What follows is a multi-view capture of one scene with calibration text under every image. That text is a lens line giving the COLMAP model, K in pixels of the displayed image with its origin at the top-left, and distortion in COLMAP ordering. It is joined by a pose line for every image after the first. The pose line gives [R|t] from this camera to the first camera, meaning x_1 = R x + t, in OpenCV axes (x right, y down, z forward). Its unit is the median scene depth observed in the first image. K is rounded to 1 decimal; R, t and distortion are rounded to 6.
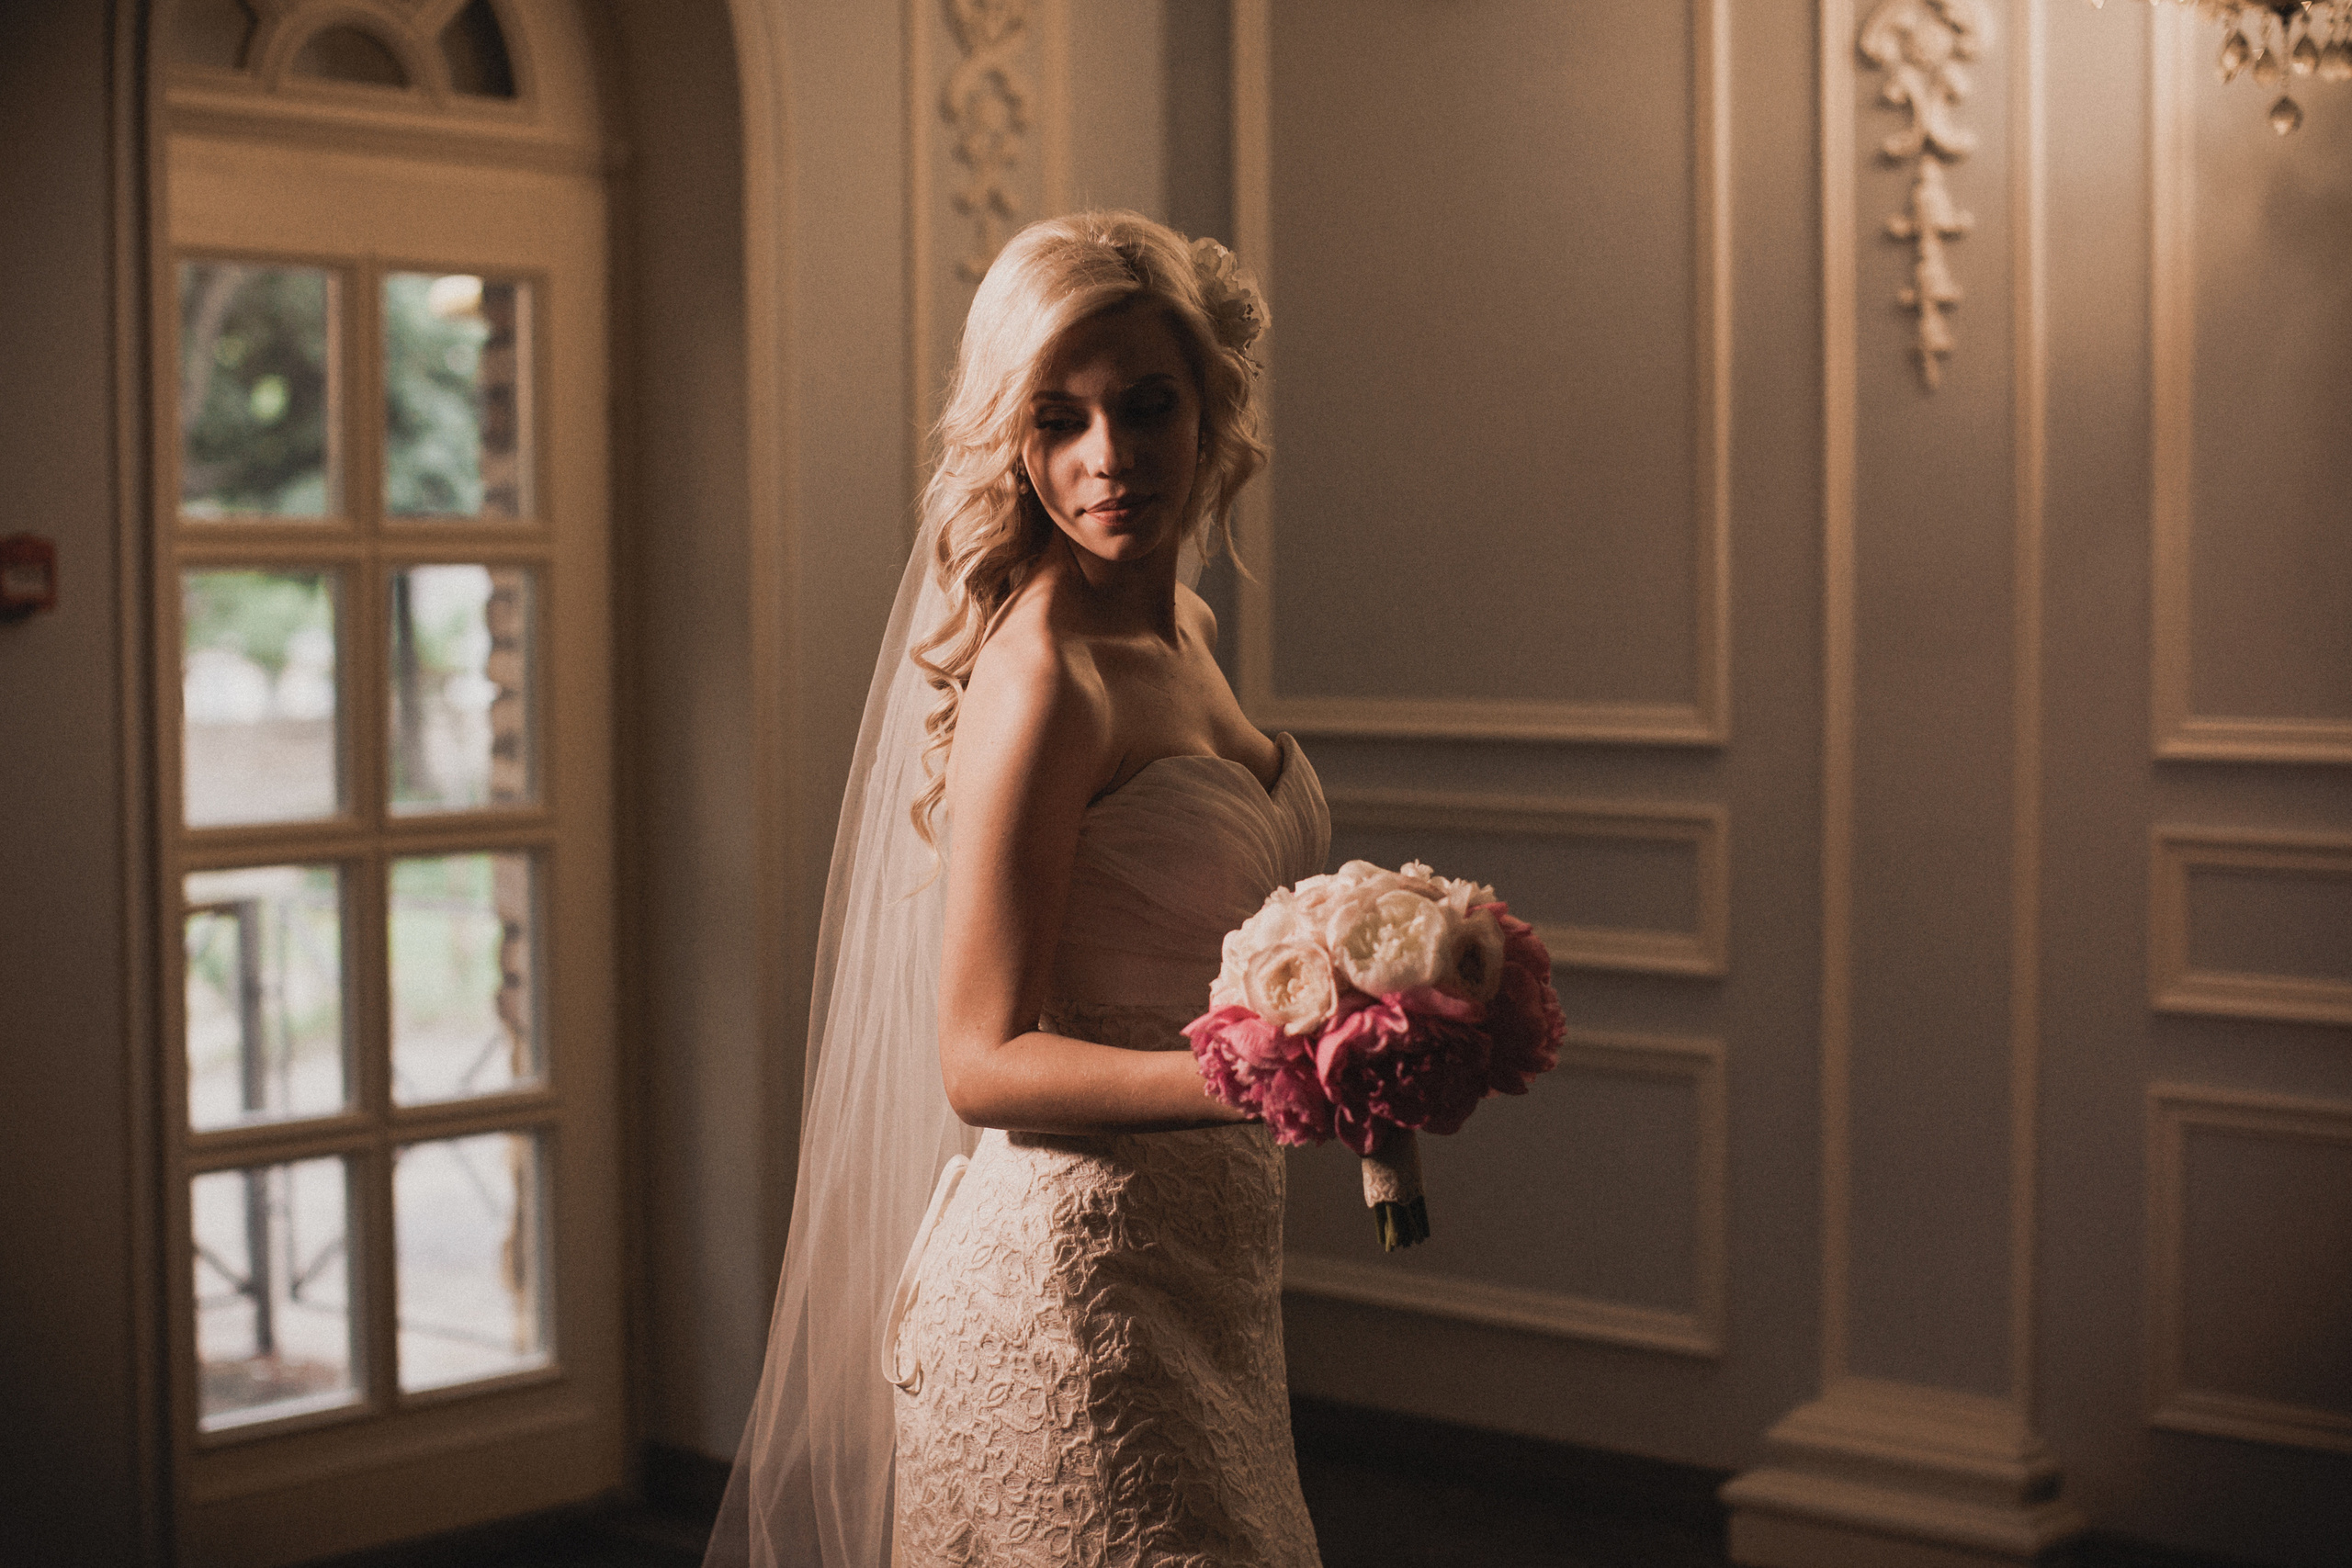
lens RADIAL K [[3783.2, 0, 1087.6], [0, 3783.2, 805.4], [0, 0, 1]] dist [-0.156795, 0.000000]
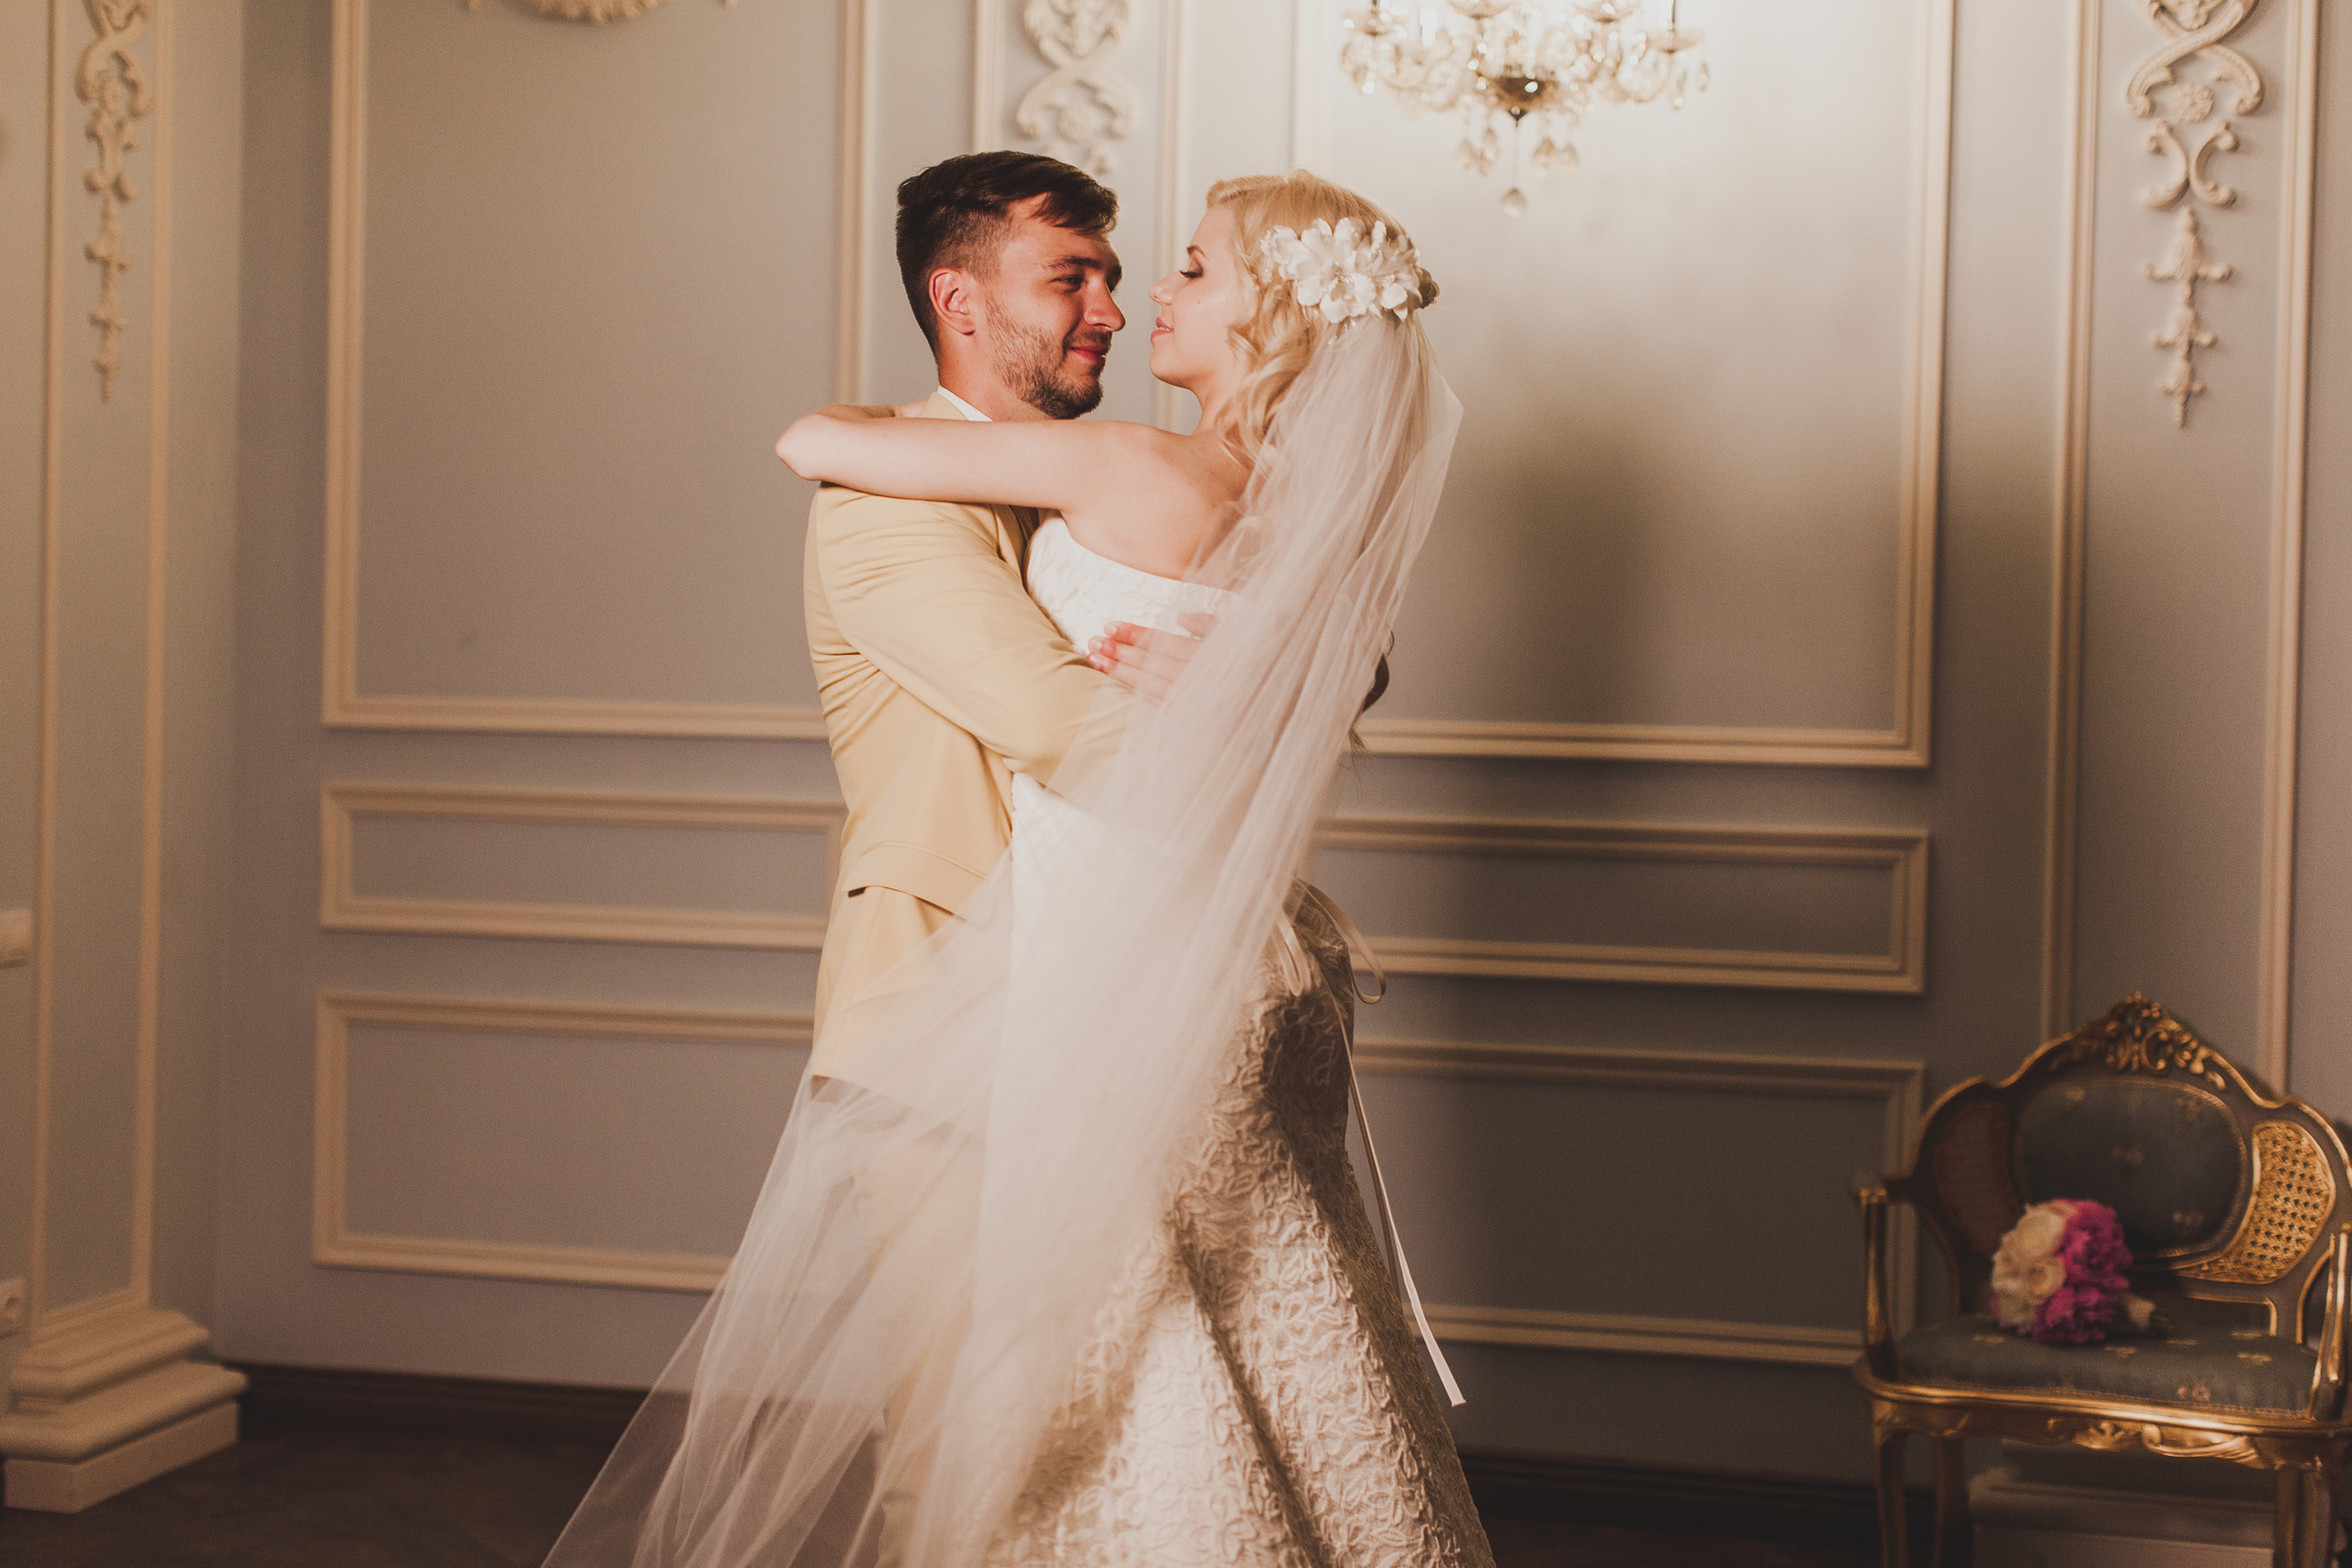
lens RADIAL K [[3361.8, 0, 1162.0], [0, 3361.8, 777.1], [0, 0, 1]] dist [0.005094, 0.000000]
pose [[0.861364, 0.015705, 0.507746, -0.257824], [-0.000255, 0.999535, -0.030483, 0.025467], [-0.507989, 0.026127, 0.860967, 0.105869]]
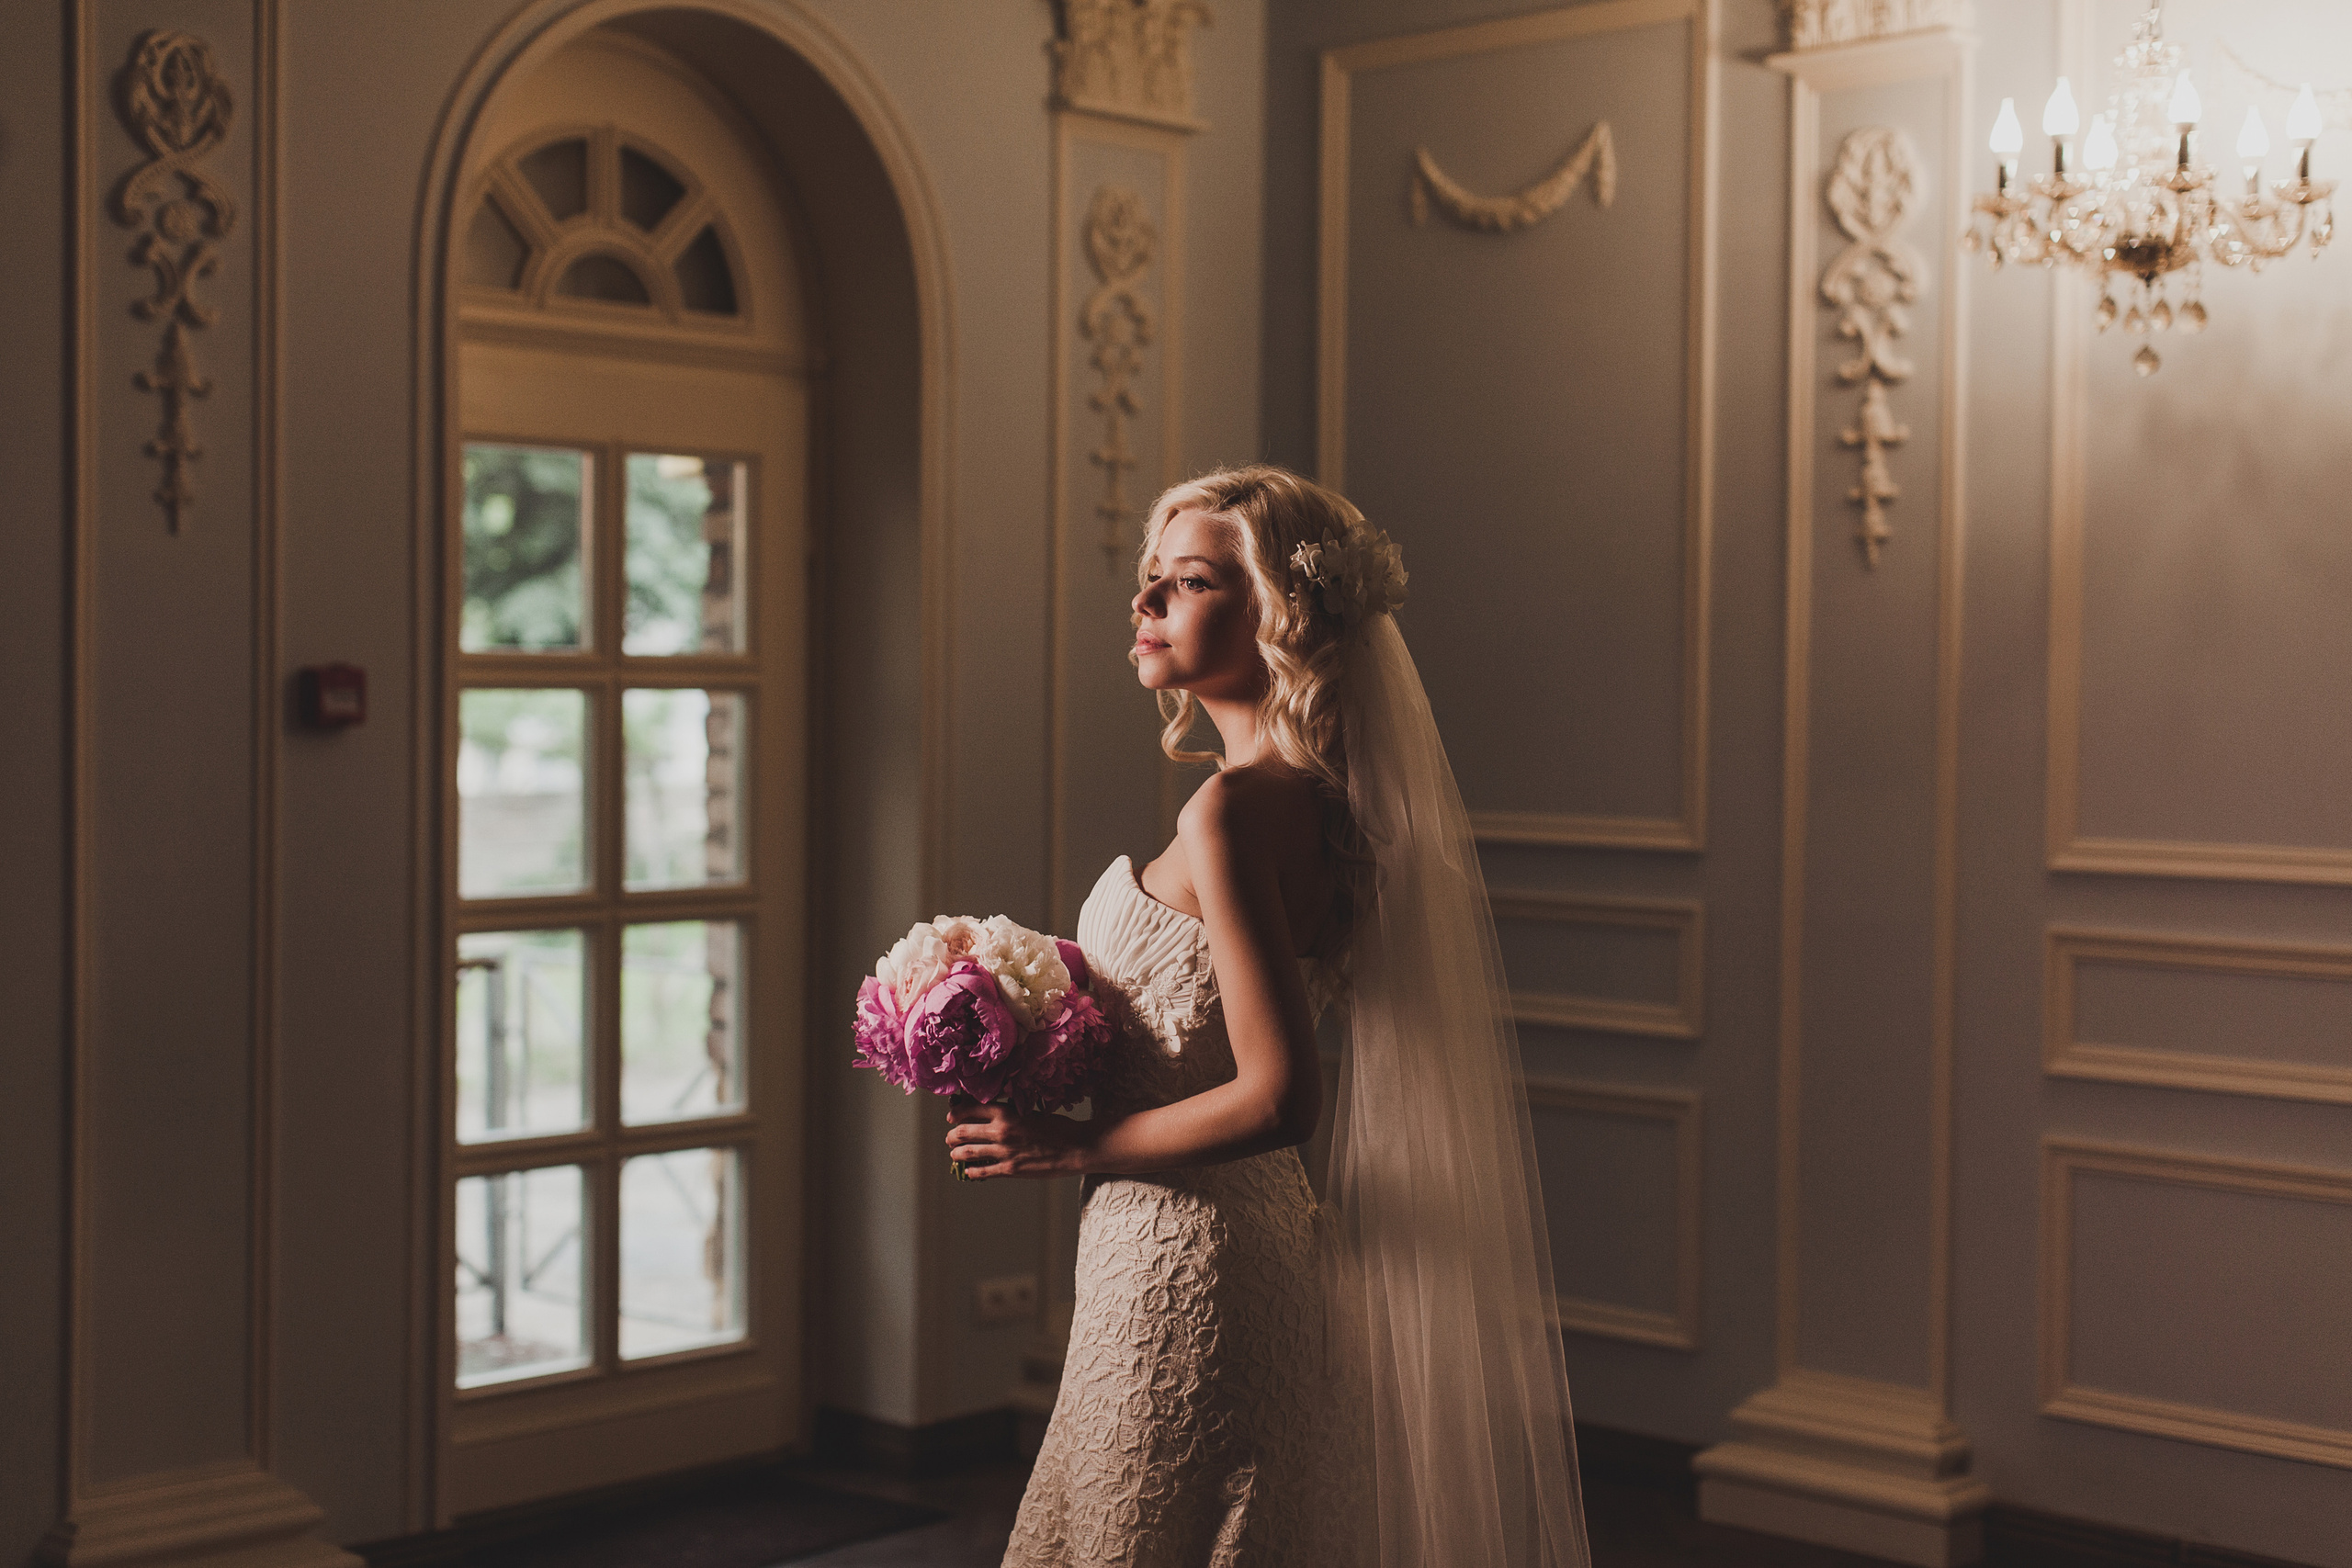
lens RADIAL K [[3361.8, 0, 1160.8], [0, 3361.8, 780.7], [0, 0, 1]] dist [0.005094, 0.000000]
pose [[0.999721, 0.016800, -0.016632, 0.009153], [-0.017270, 0.999444, -0.028530, -0.004892], [0.016143, 0.028809, 0.999455, -0.109001]]
